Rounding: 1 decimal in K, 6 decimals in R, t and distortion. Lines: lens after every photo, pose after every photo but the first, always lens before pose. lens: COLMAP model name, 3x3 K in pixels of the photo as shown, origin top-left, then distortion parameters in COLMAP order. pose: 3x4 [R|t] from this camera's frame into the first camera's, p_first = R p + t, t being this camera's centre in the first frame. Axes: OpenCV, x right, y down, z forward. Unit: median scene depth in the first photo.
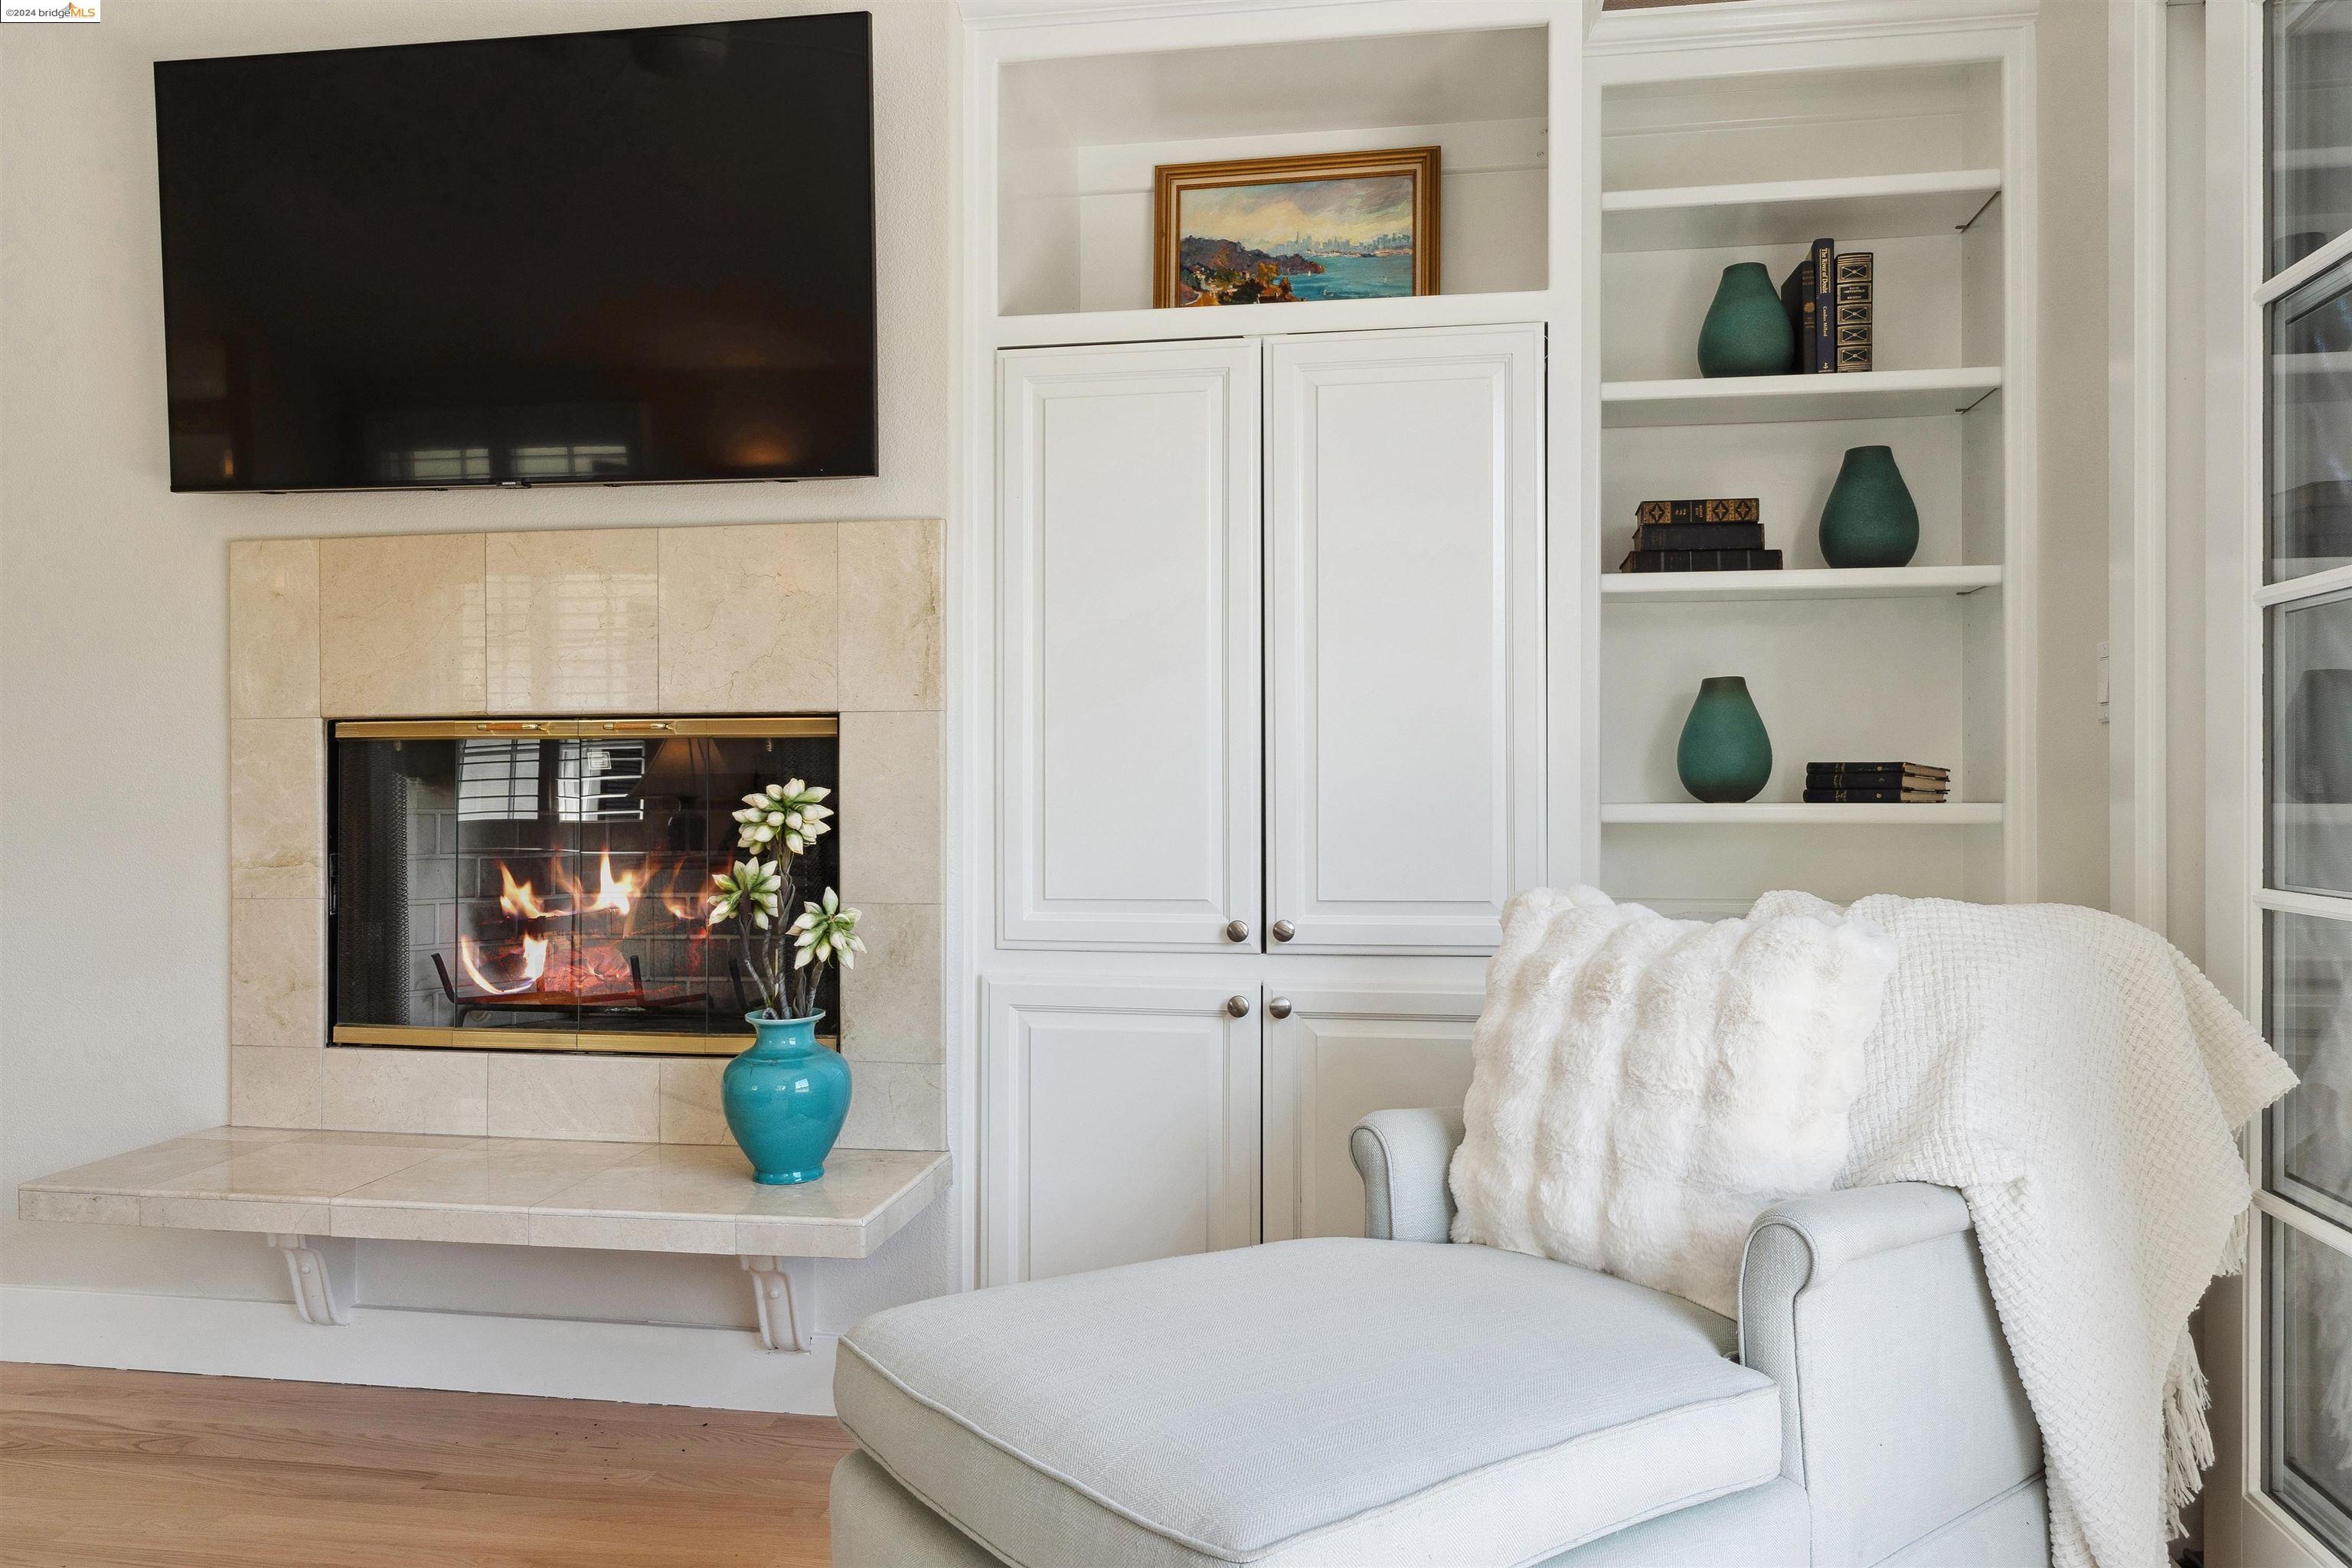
lens RADIAL K [[1697.9, 0, 1174.0], [0, 1697.9, 783.5], [0, 0, 1]] dist [0.008513, -0.012465]
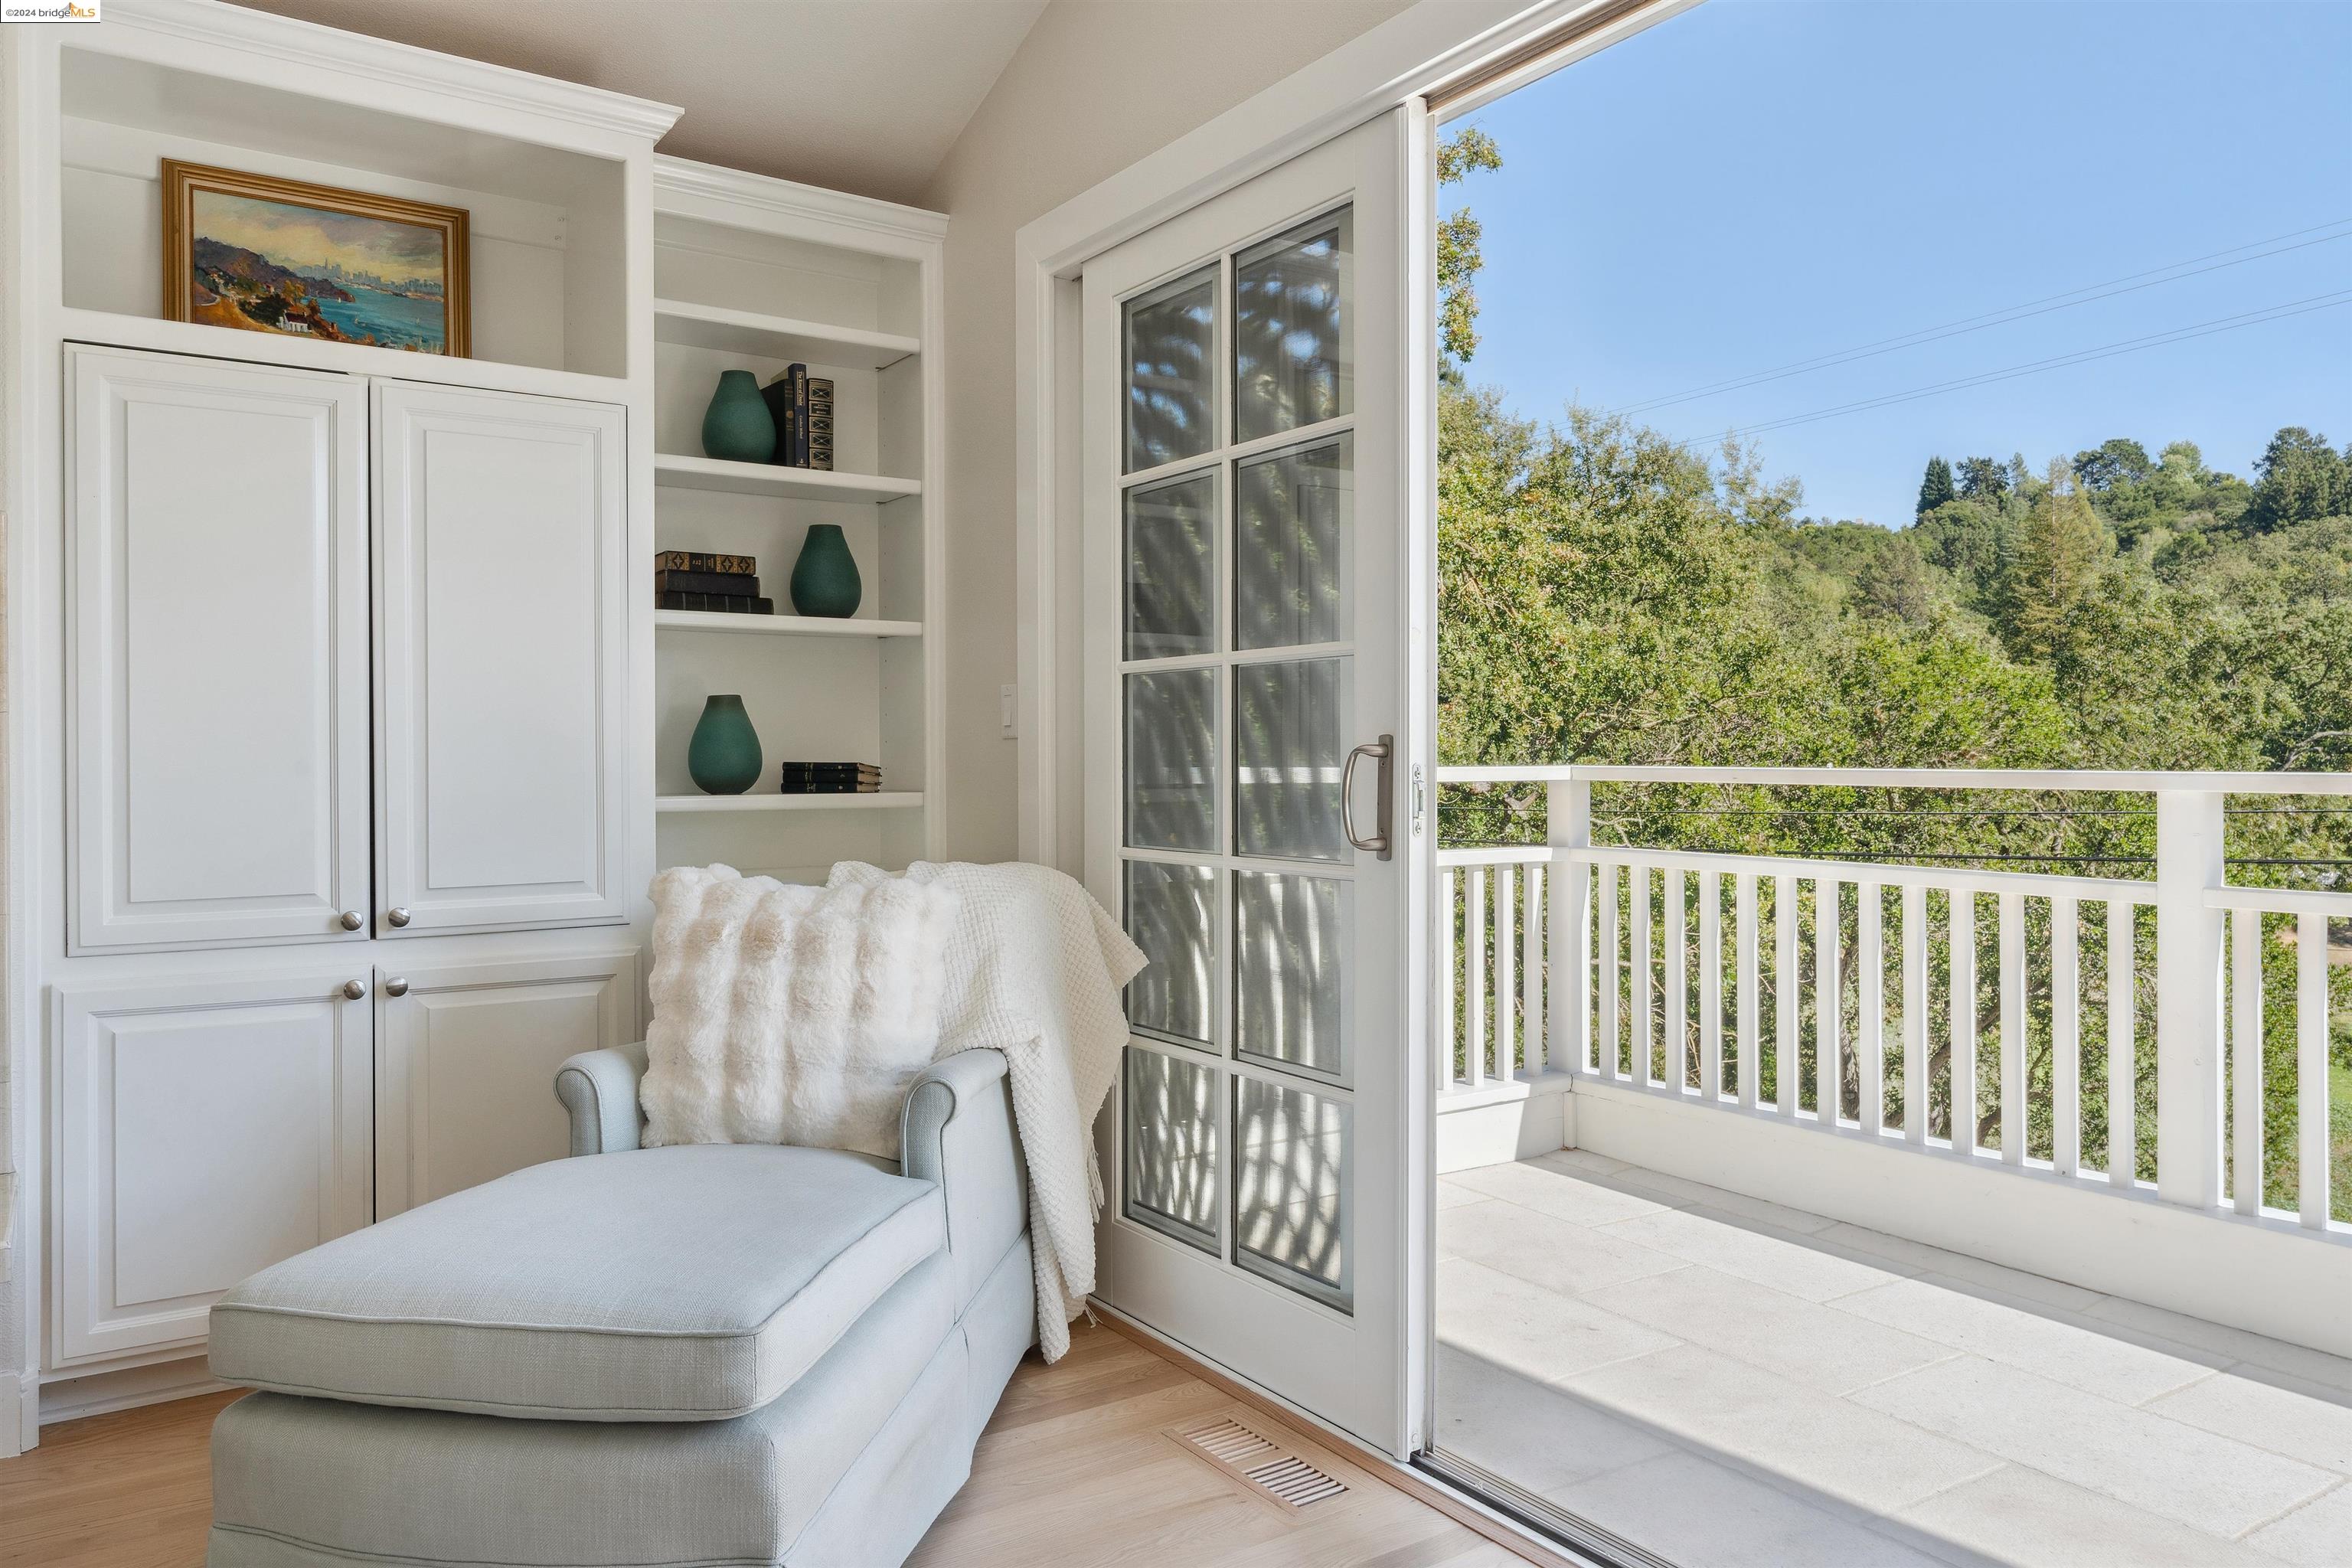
lens RADIAL K [[1626.1, 0, 1175.2], [0, 1626.1, 774.6], [0, 0, 1]] dist [0.011226, -0.001158]
pose [[0.722992, -0.007375, 0.690817, -0.292609], [-0.000731, 0.999934, 0.011440, -0.018838], [-0.690856, -0.008776, 0.722939, -0.117669]]
